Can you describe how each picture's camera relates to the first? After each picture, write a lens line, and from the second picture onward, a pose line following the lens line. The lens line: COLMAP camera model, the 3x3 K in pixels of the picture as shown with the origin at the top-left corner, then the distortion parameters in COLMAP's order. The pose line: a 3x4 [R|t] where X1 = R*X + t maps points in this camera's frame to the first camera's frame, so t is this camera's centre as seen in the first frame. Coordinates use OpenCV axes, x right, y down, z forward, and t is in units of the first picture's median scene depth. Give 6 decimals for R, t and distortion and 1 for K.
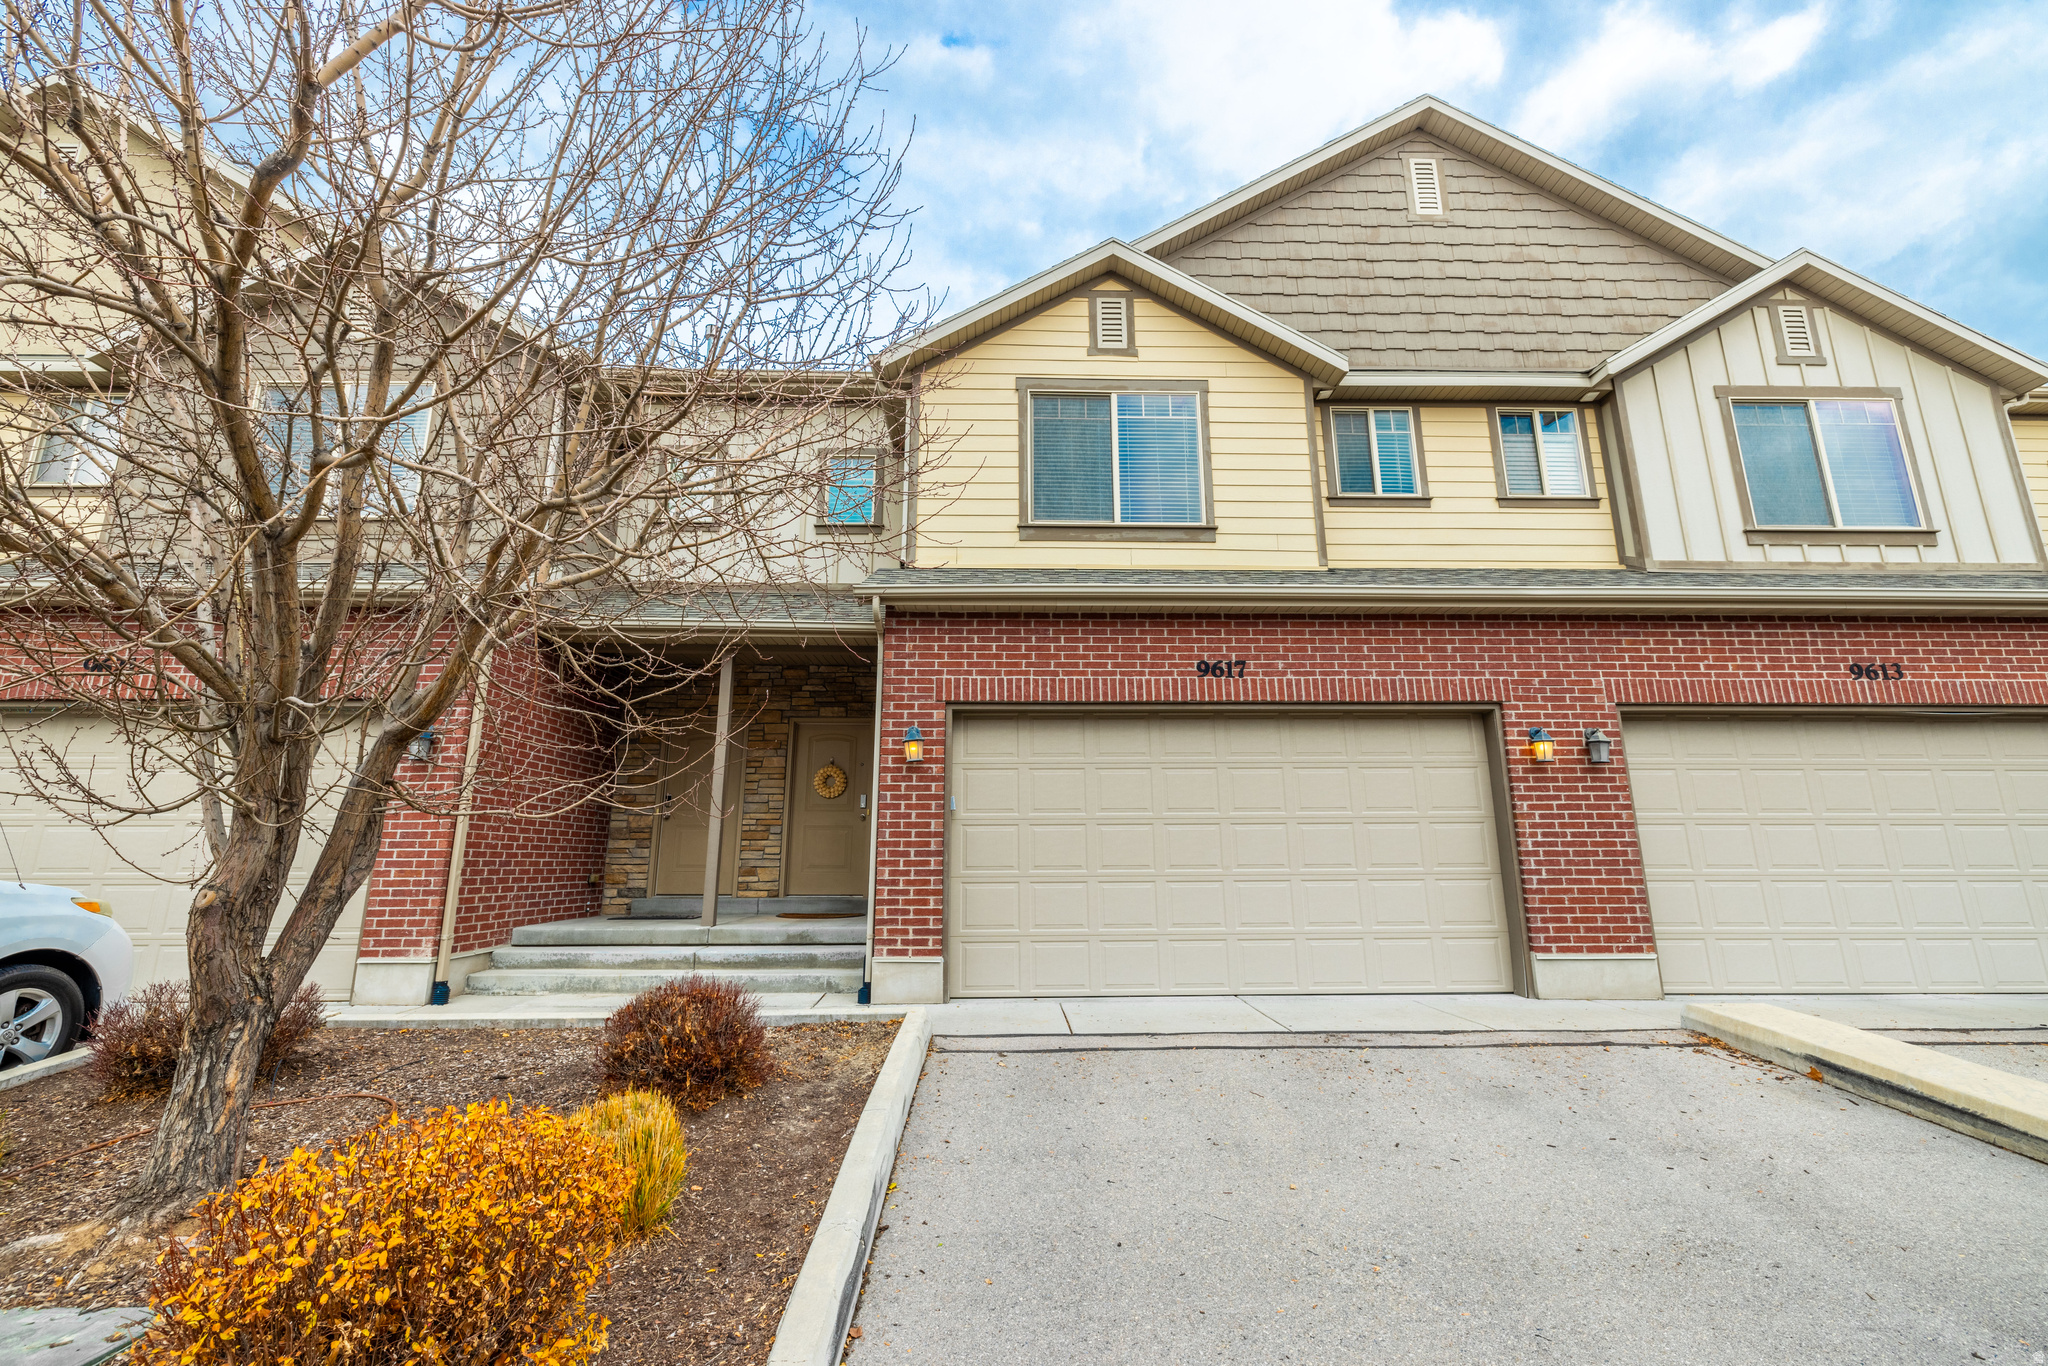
lens RADIAL K [[861.8, 0, 1020.1], [0, 861.8, 674.7], [0, 0, 1]] dist [-0.000056, 0.000020]
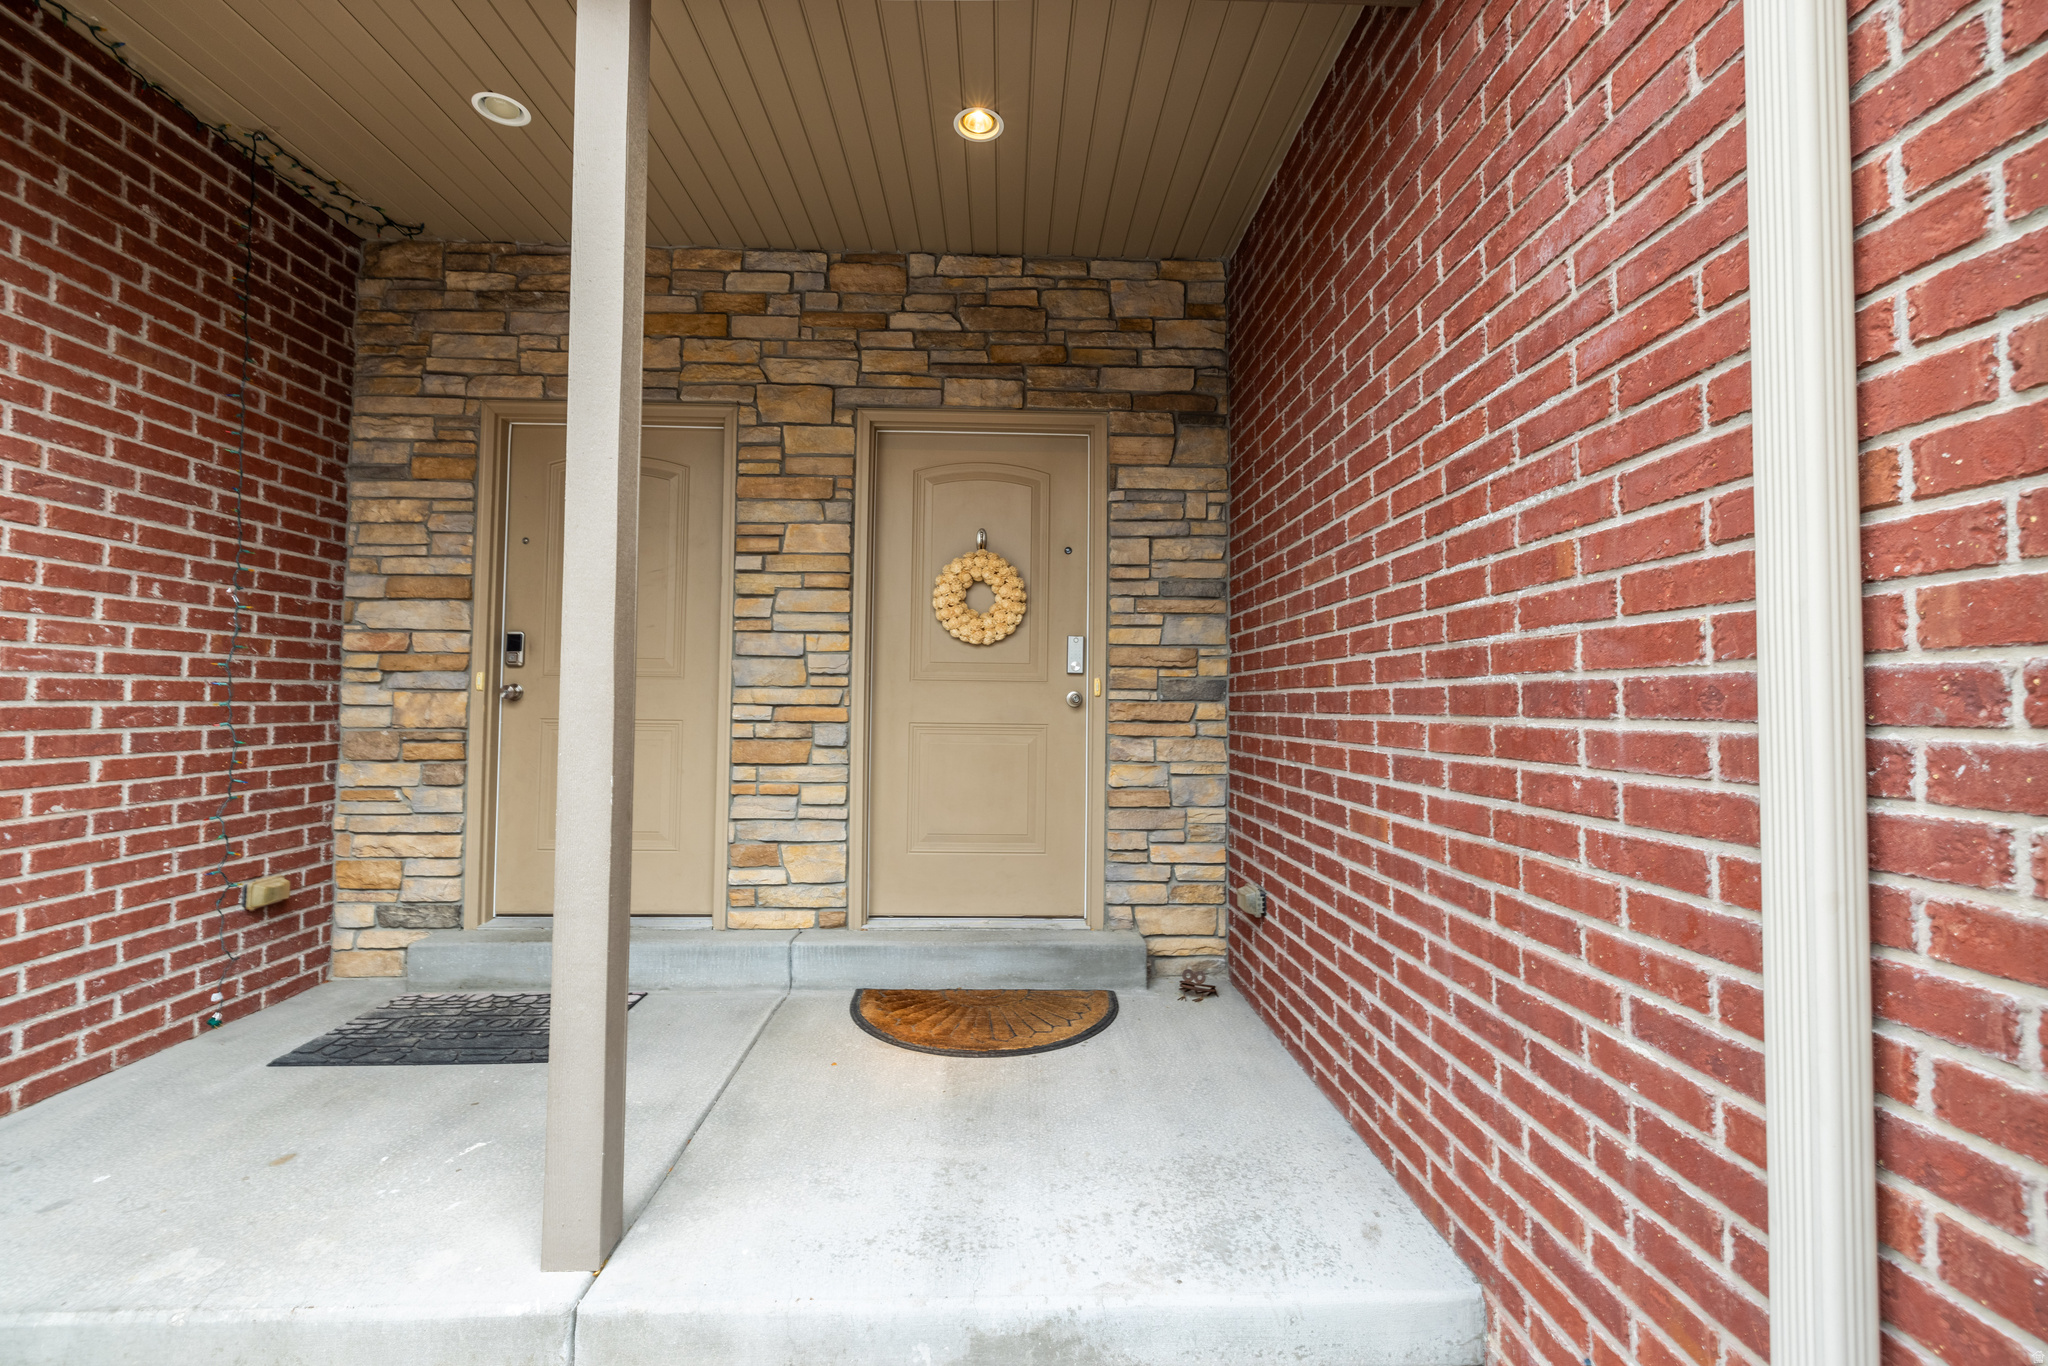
lens RADIAL K [[861.8, 0, 1029.3], [0, 861.8, 681.2], [0, 0, 1]] dist [-0.000056, 0.000020]
pose [[0.999882, 0.006717, 0.013803, -0.210637], [-0.009209, 0.981871, 0.189328, 0.093604], [-0.012281, -0.189433, 0.981817, 0.670500]]
